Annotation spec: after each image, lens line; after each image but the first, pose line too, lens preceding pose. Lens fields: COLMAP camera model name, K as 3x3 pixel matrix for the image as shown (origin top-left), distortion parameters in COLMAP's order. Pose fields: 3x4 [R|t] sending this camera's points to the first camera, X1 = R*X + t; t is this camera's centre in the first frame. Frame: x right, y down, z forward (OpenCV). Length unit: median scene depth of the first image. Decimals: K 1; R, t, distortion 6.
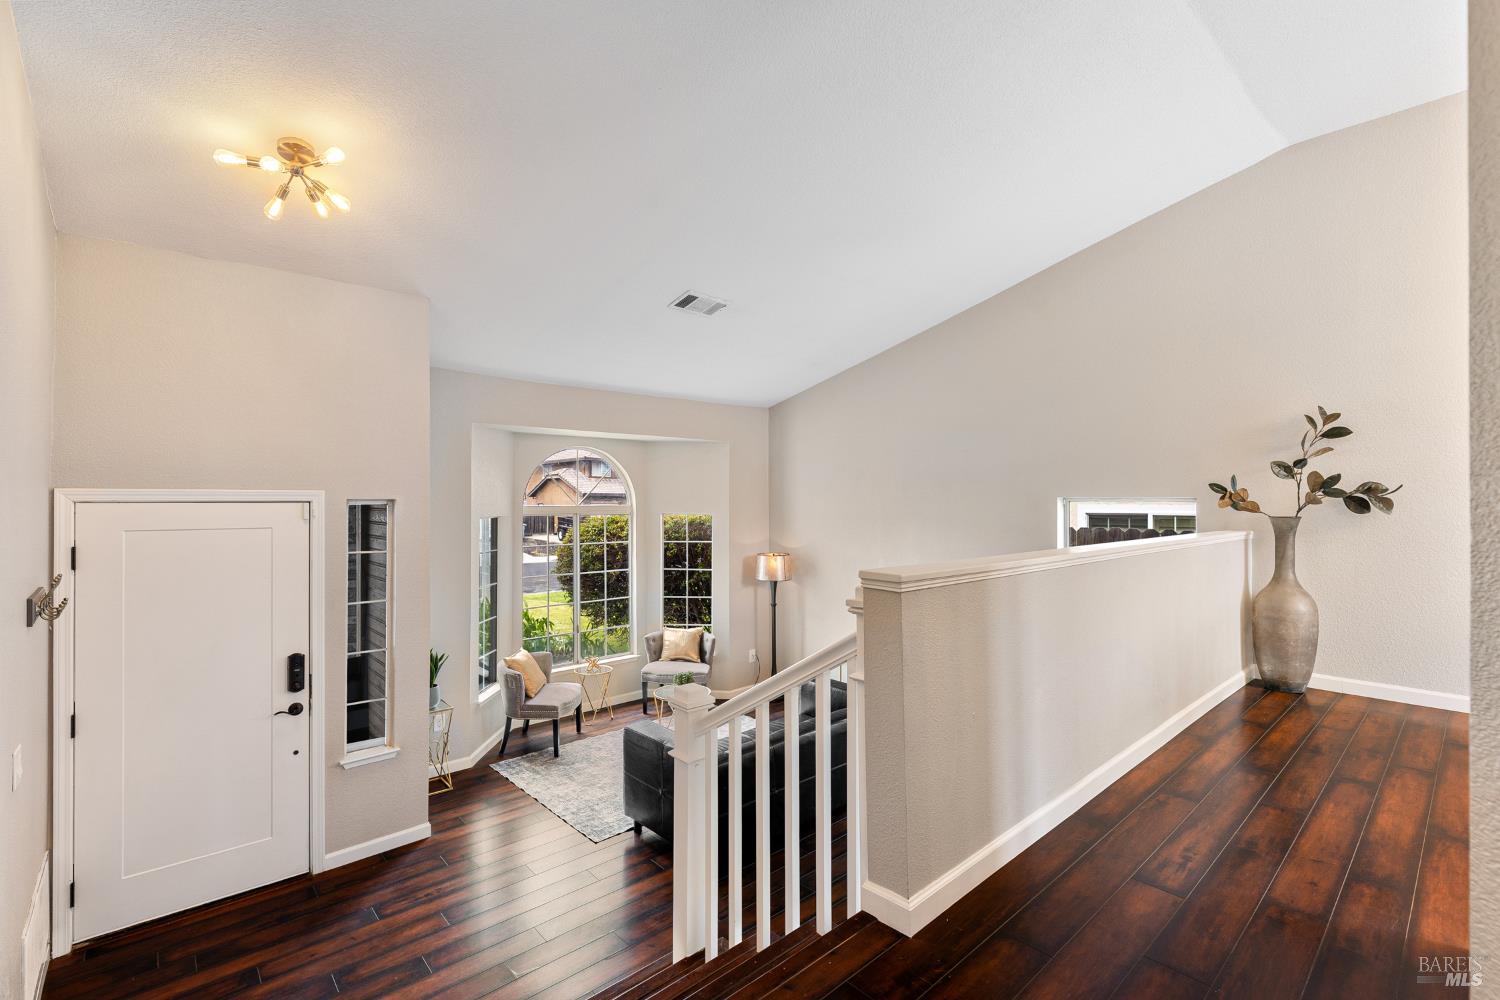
lens RADIAL K [[668.0, 0, 758.0], [0, 668.0, 502.1], [0, 0, 1]] dist [-0.000082, -0.000080]
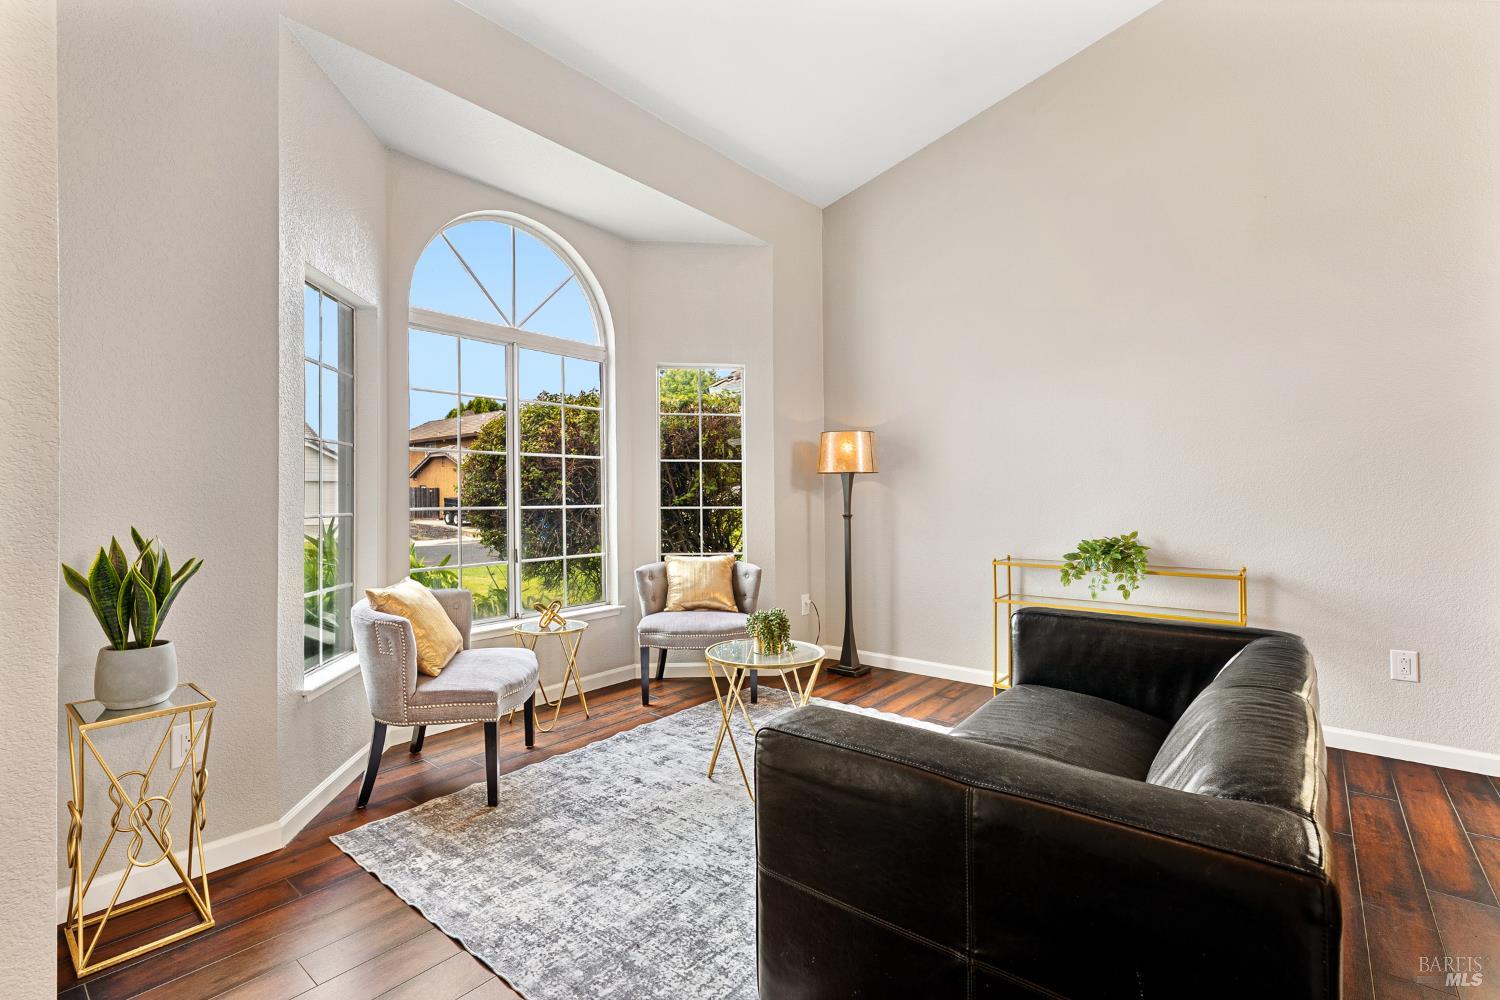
lens RADIAL K [[668.0, 0, 745.3], [0, 668.0, 498.3], [0, 0, 1]] dist [-0.000082, -0.000080]
pose [[0.990531, -0.004371, 0.137221, -0.175862], [0.004583, 0.999989, -0.001227, 0.160062], [-0.137214, 0.001844, 0.990540, 0.481137]]
